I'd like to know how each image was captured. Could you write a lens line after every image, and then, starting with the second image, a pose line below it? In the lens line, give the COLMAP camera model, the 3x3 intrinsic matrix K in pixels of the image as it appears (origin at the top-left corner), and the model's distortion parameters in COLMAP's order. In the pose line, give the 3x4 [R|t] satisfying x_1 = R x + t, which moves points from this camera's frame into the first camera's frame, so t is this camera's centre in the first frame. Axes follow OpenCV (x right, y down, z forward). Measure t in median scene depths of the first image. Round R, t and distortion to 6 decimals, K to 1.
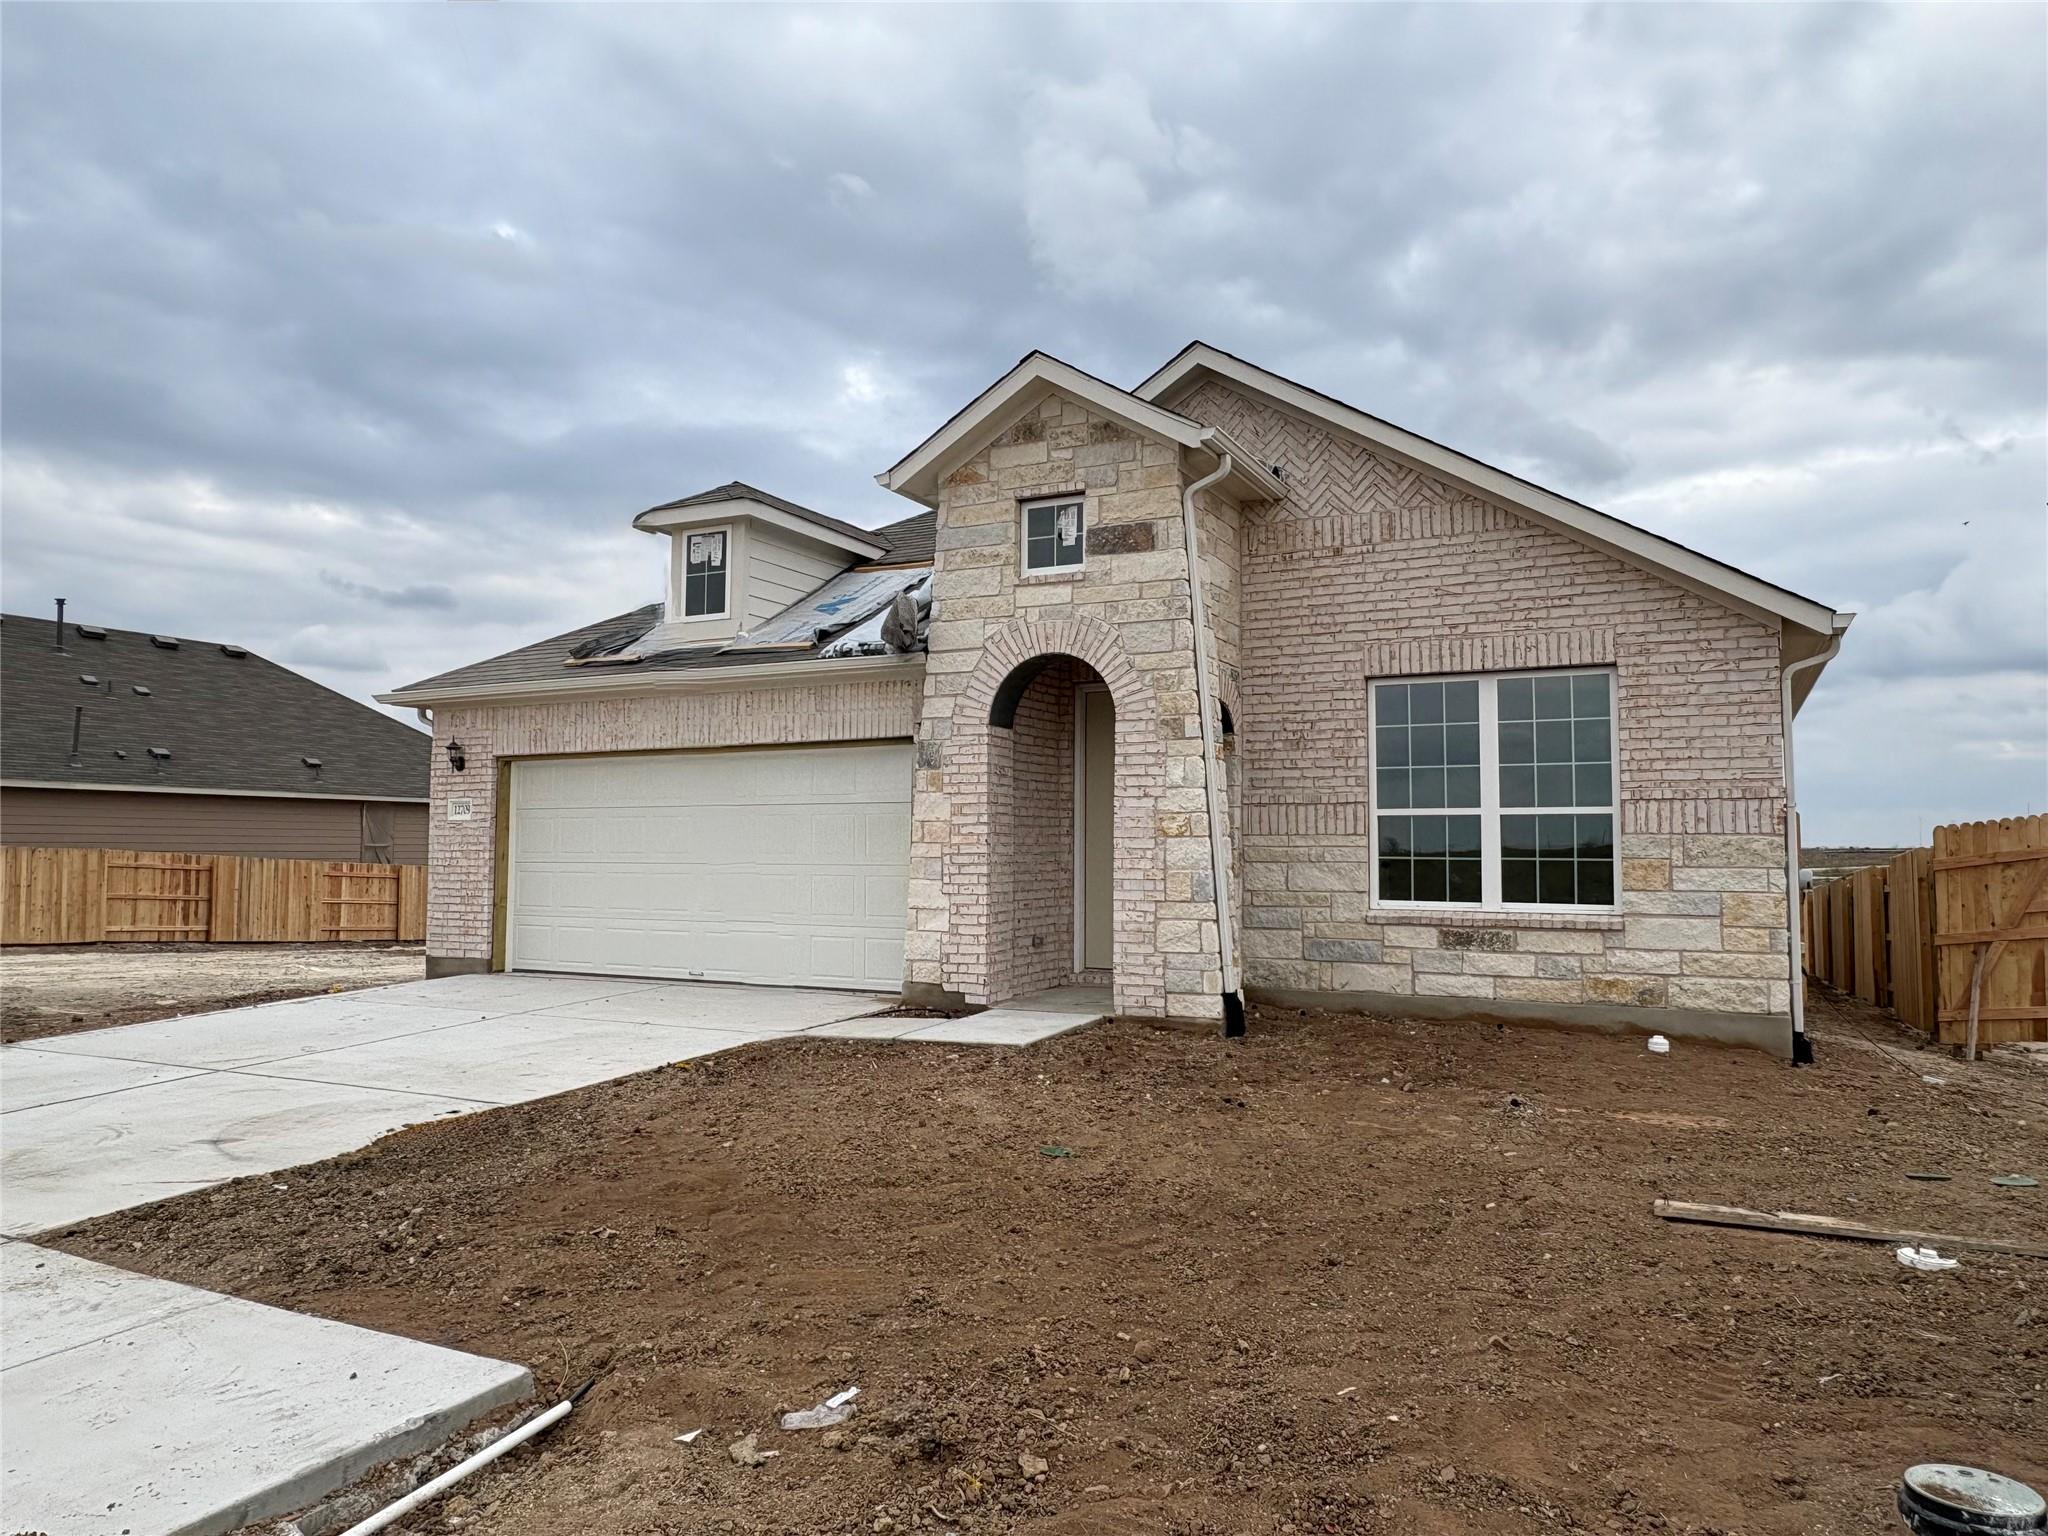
lens RADIAL K [[1344.2, 0, 1022.6], [0, 1344.2, 772.1], [0, 0, 1]] dist [-0.006958, 0.003368]
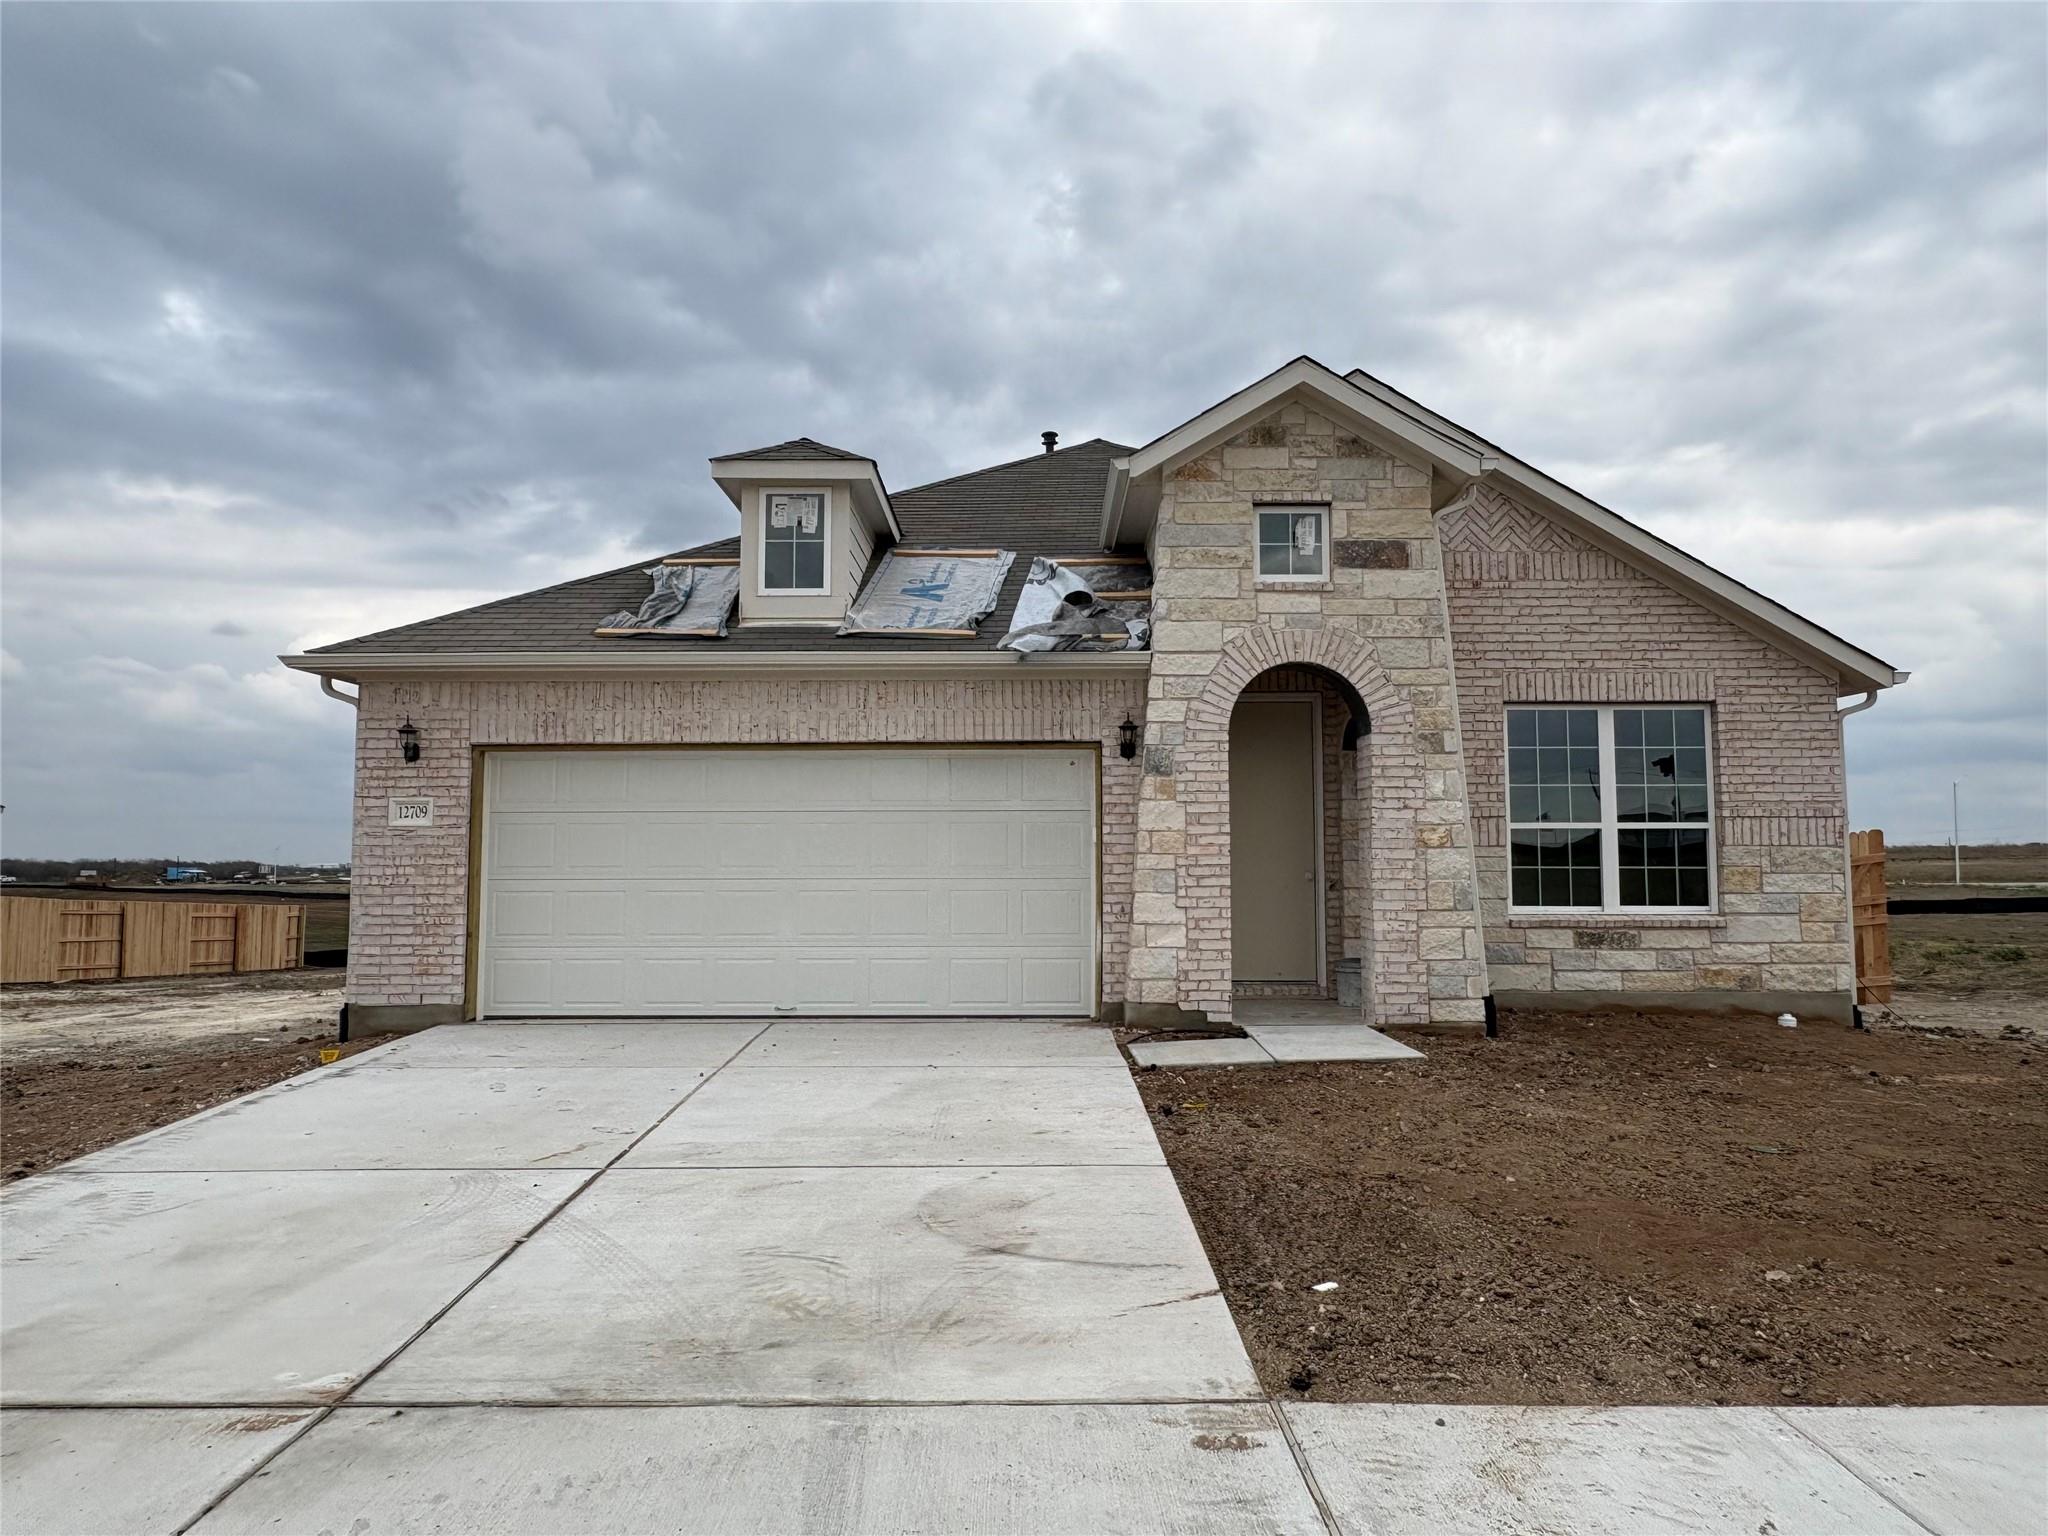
lens RADIAL K [[1344.2, 0, 1022.6], [0, 1344.2, 772.1], [0, 0, 1]] dist [-0.006958, 0.003368]
pose [[0.892540, 0.026600, 0.450183, -0.594469], [-0.022101, 0.999639, -0.015249, 0.011959], [-0.450426, 0.003661, 0.892806, 0.205351]]
